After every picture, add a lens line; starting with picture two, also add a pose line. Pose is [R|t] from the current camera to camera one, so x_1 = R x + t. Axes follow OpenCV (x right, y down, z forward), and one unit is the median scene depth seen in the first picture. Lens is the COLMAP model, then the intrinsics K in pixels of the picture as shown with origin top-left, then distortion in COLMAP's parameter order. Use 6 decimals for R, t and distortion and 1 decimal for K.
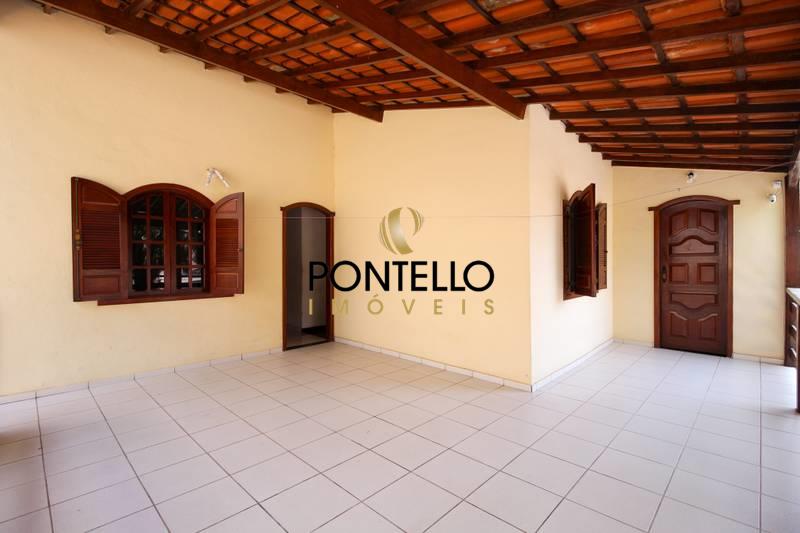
lens RADIAL K [[369.9, 0, 406.1], [0, 369.9, 264.6], [0, 0, 1]] dist [0.000397, -0.001886]
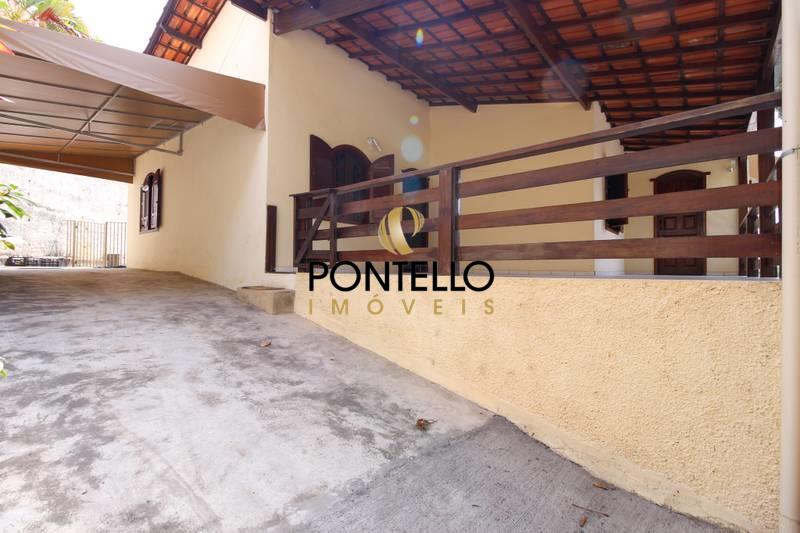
lens RADIAL K [[369.9, 0, 406.1], [0, 369.9, 264.6], [0, 0, 1]] dist [0.000397, -0.001886]
pose [[0.997424, 0.010666, 0.070931, -0.551543], [-0.009277, 0.999759, -0.019888, 0.303270], [-0.071126, 0.019179, 0.997283, -0.517029]]
